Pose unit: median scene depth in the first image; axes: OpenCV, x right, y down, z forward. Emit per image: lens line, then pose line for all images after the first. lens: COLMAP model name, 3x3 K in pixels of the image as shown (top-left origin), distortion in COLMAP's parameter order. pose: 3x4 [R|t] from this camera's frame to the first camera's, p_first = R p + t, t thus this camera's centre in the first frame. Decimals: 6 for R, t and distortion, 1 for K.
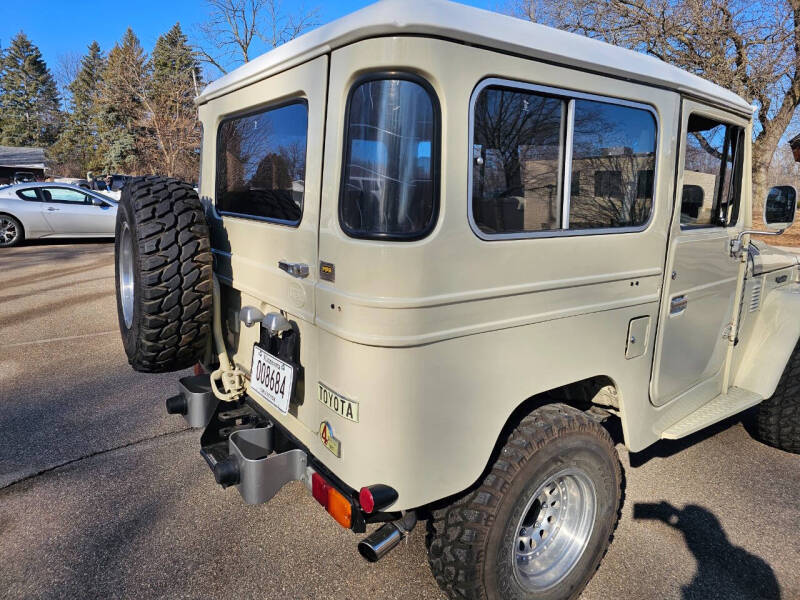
lens RADIAL K [[536.9, 0, 391.2], [0, 536.9, 292.3], [0, 0, 1]] dist [0.057898, -0.051898]
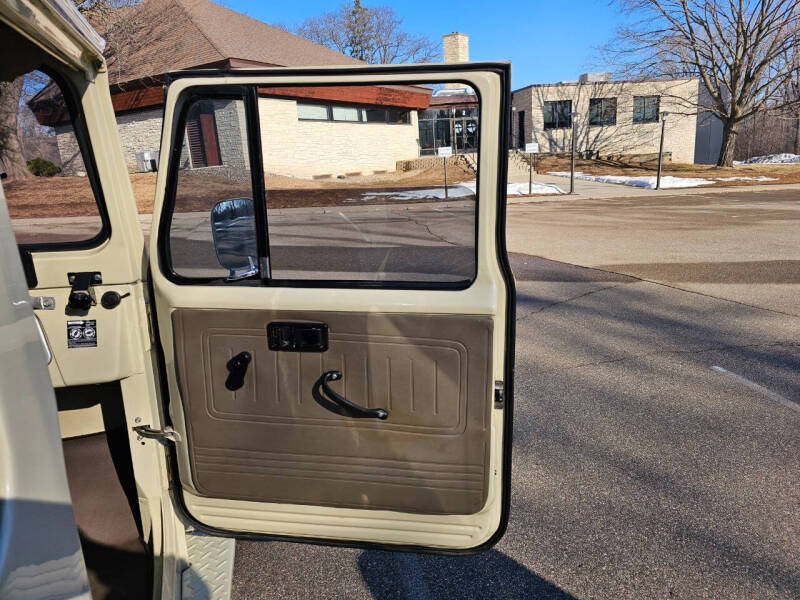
lens RADIAL K [[536.9, 0, 411.1], [0, 536.9, 290.4], [0, 0, 1]] dist [0.057898, -0.051898]
pose [[0.354059, -0.253980, 0.900076, 0.369317], [0.197837, 0.960978, 0.193343, -0.213483], [-0.914058, 0.109614, 0.390490, 0.748819]]
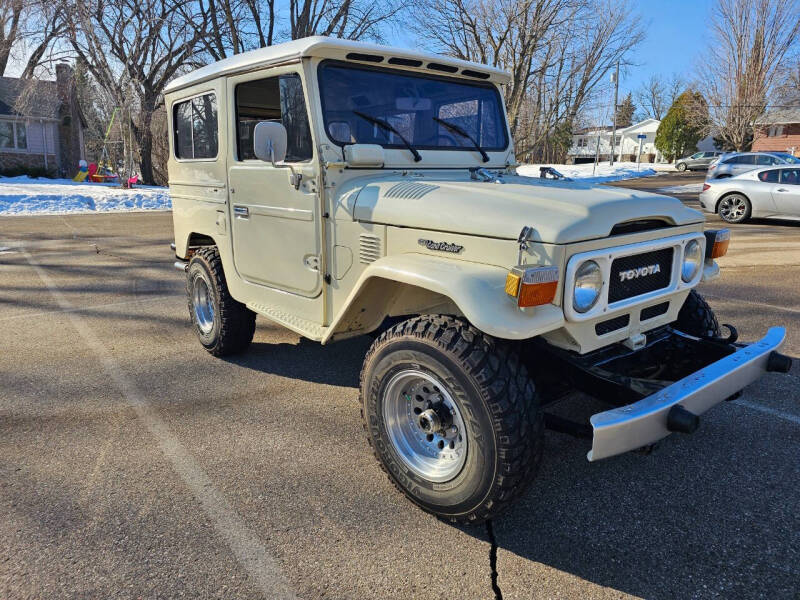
lens RADIAL K [[536.9, 0, 394.4], [0, 536.9, 296.7], [0, 0, 1]] dist [0.057898, -0.051898]
pose [[0.060413, 0.209251, -0.975994, 2.271259], [-0.190613, 0.962205, 0.194496, -0.136535], [0.979805, 0.174287, 0.098015, 1.436007]]
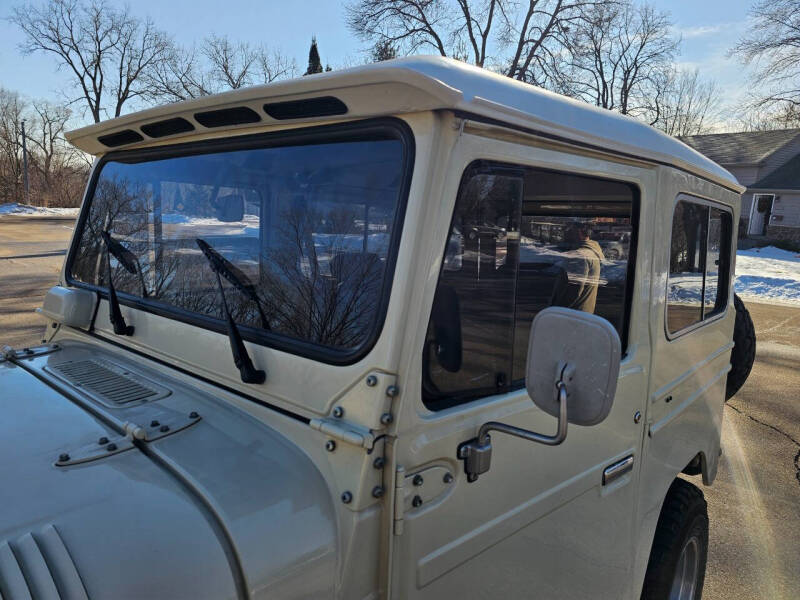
lens RADIAL K [[536.9, 0, 397.5], [0, 536.9, 298.5], [0, 0, 1]] dist [0.057898, -0.051898]
pose [[-0.971583, -0.025390, -0.235335, 0.535809], [-0.101124, 0.943454, 0.315704, -0.521125], [0.214012, 0.330531, -0.919211, 2.287433]]
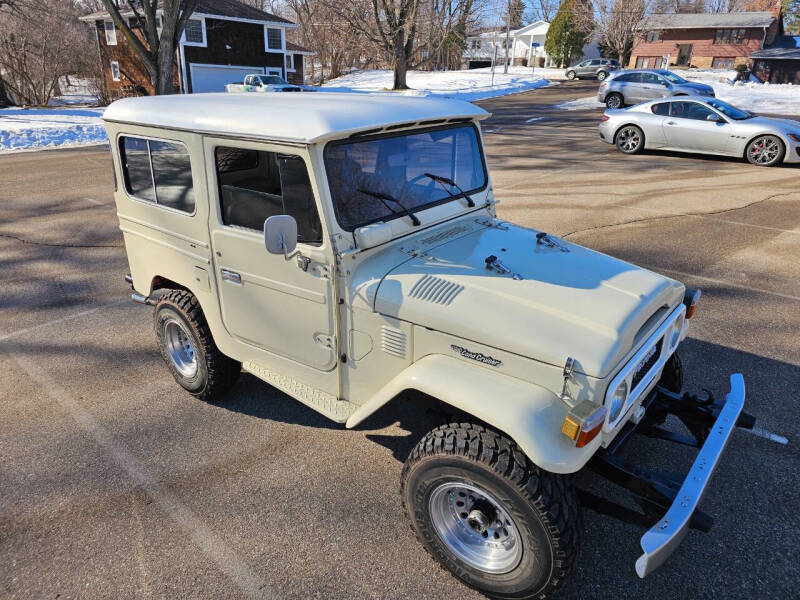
lens RADIAL K [[536.9, 0, 393.3], [0, 536.9, 289.3], [0, 0, 1]] dist [0.057898, -0.051898]
pose [[0.248262, 0.347382, -0.904263, 2.140150], [-0.175280, 0.934188, 0.310755, -0.515459], [0.952703, 0.081351, 0.292813, 1.086058]]
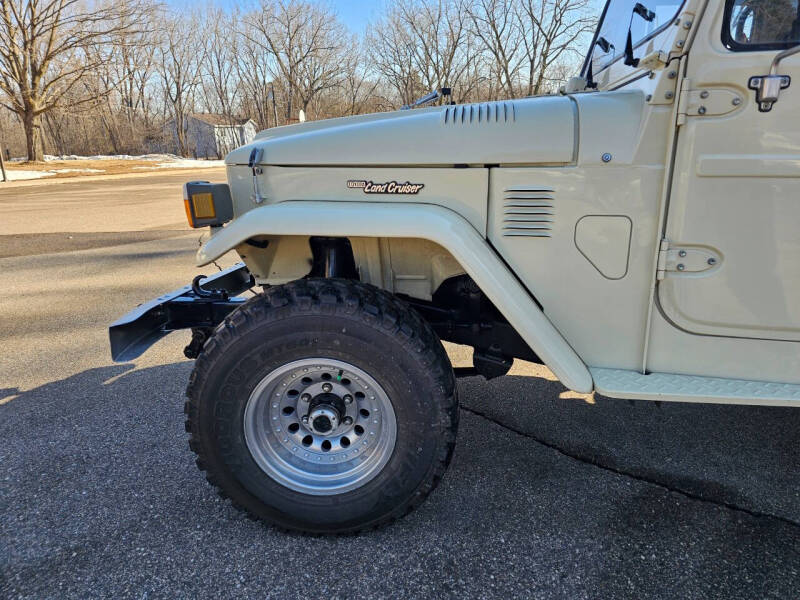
lens RADIAL K [[537.3, 0, 399.1], [0, 537.3, 307.3], [0, 0, 1]] dist [0.061302, -0.055437]
pose [[-0.743498, -0.200578, 0.637949, 0.202463], [0.111847, 0.903226, 0.414335, -0.321464], [-0.659318, 0.379410, -0.649113, 2.723259]]
